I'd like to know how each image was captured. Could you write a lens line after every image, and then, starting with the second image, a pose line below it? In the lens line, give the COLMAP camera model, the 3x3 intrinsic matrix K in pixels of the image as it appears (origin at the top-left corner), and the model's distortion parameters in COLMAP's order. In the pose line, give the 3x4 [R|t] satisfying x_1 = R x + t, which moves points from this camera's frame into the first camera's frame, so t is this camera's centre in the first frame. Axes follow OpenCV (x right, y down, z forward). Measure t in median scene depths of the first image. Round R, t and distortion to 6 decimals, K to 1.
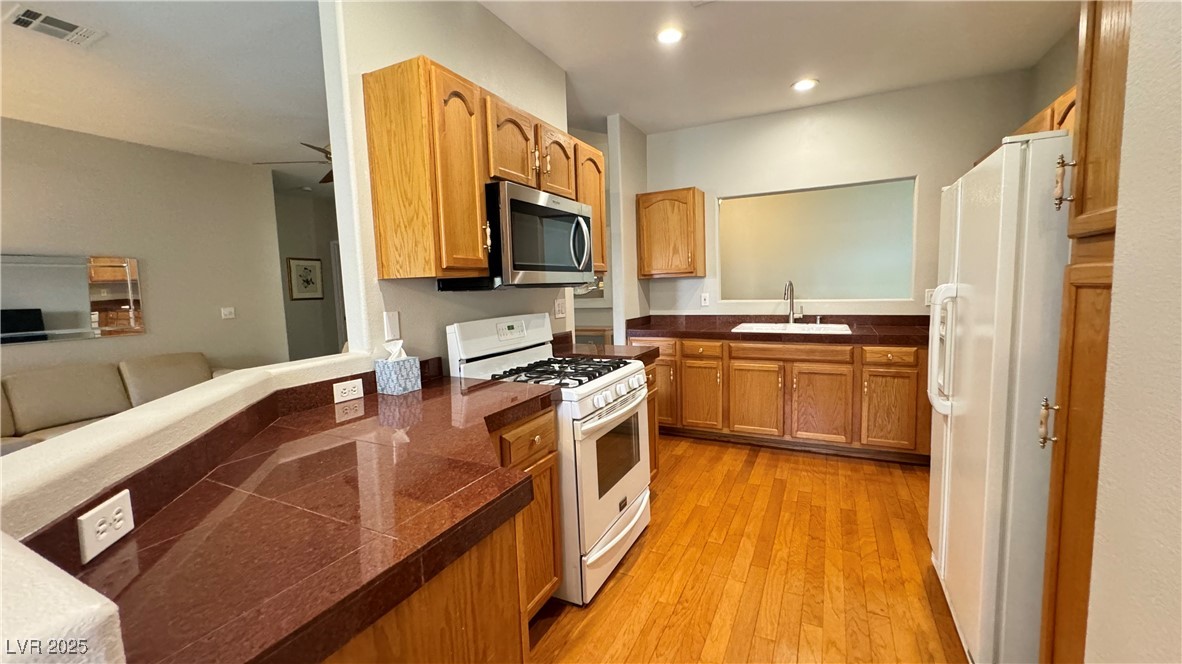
lens RADIAL K [[472.9, 0, 591.0], [0, 472.9, 331.0], [0, 0, 1]] dist [0.000039, -0.000011]
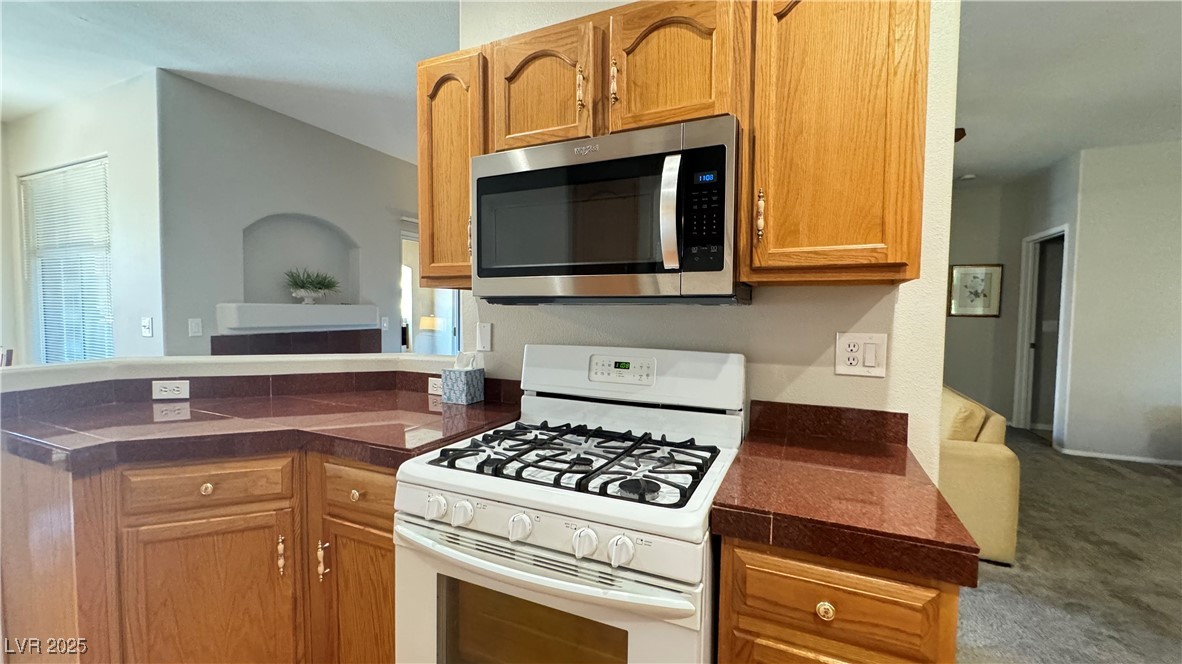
lens RADIAL K [[472.9, 0, 591.9], [0, 472.9, 334.4], [0, 0, 1]] dist [0.000039, -0.000011]
pose [[0.036287, 0.086125, -0.995623, 0.498217], [-0.105301, 0.991063, 0.081892, -0.105013], [0.993778, 0.101868, 0.045032, 1.011583]]
